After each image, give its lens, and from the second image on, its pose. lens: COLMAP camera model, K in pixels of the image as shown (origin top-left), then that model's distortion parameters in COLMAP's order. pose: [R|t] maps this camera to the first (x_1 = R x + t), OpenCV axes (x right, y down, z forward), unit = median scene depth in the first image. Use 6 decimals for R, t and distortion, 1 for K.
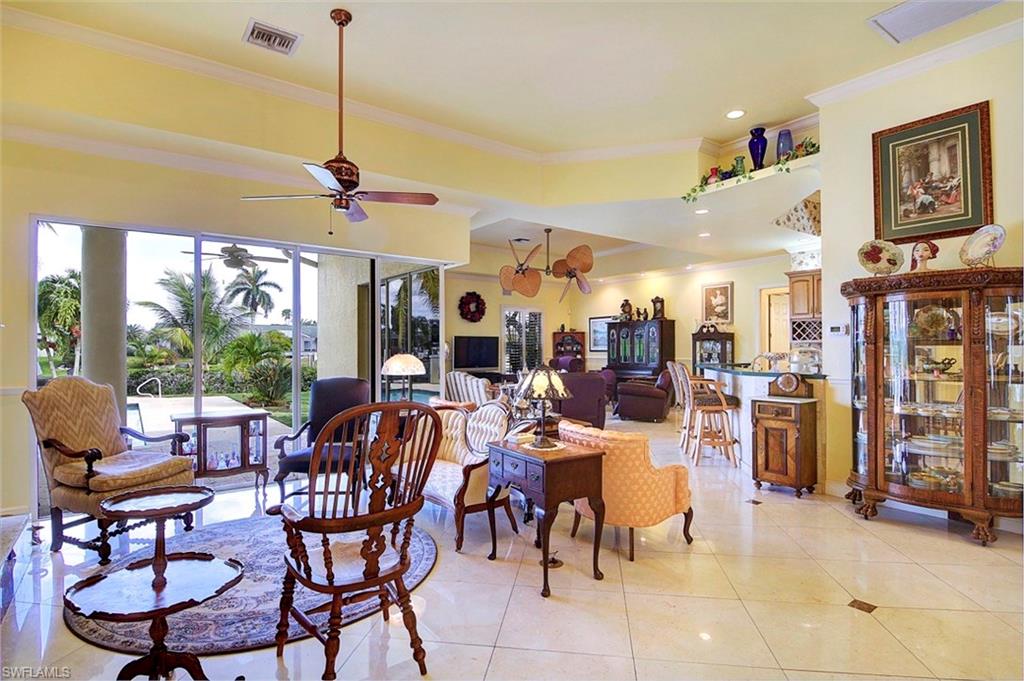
lens RADIAL K [[520.7, 0, 512.0], [0, 520.7, 340.5], [0, 0, 1]] dist [-0.003126, -0.012529]
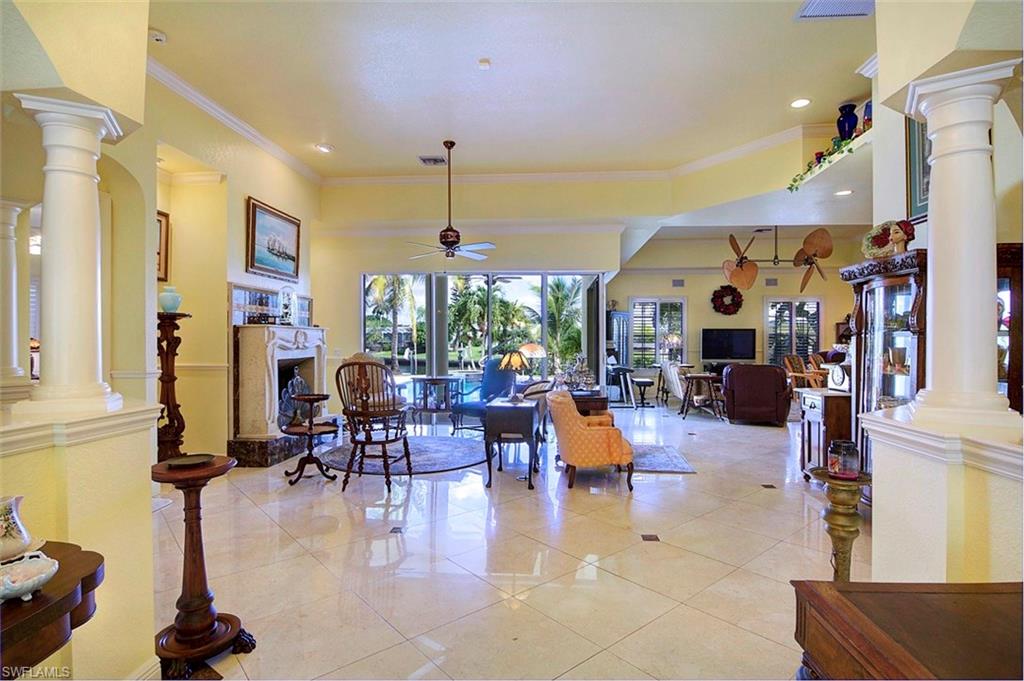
lens RADIAL K [[520.7, 0, 512.0], [0, 520.7, 340.5], [0, 0, 1]] dist [-0.003126, -0.012529]
pose [[0.758470, -0.001316, -0.651707, 0.294060], [0.010498, 0.999893, 0.010199, 0.000039], [0.651623, -0.014577, 0.758403, -0.050846]]
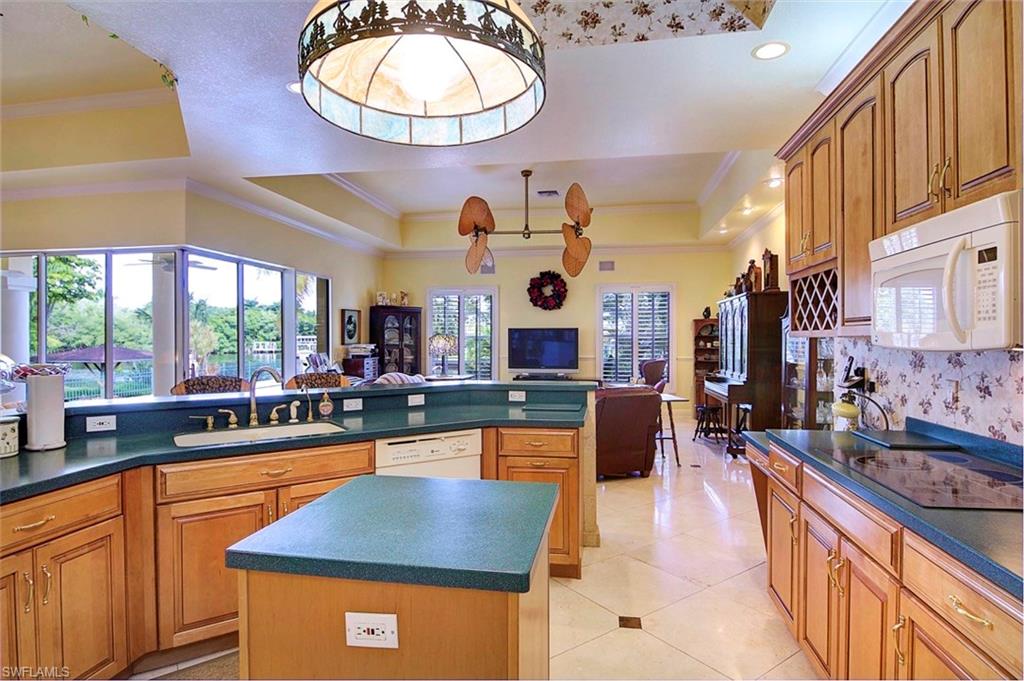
lens RADIAL K [[550.2, 0, 512.0], [0, 550.2, 340.5], [0, 0, 1]] dist [-0.002637, -0.000685]
pose [[0.682432, -0.005034, -0.730932, 0.531863], [0.015905, 0.999842, 0.007964, 0.002799], [0.730776, -0.017060, 0.682404, 0.443722]]
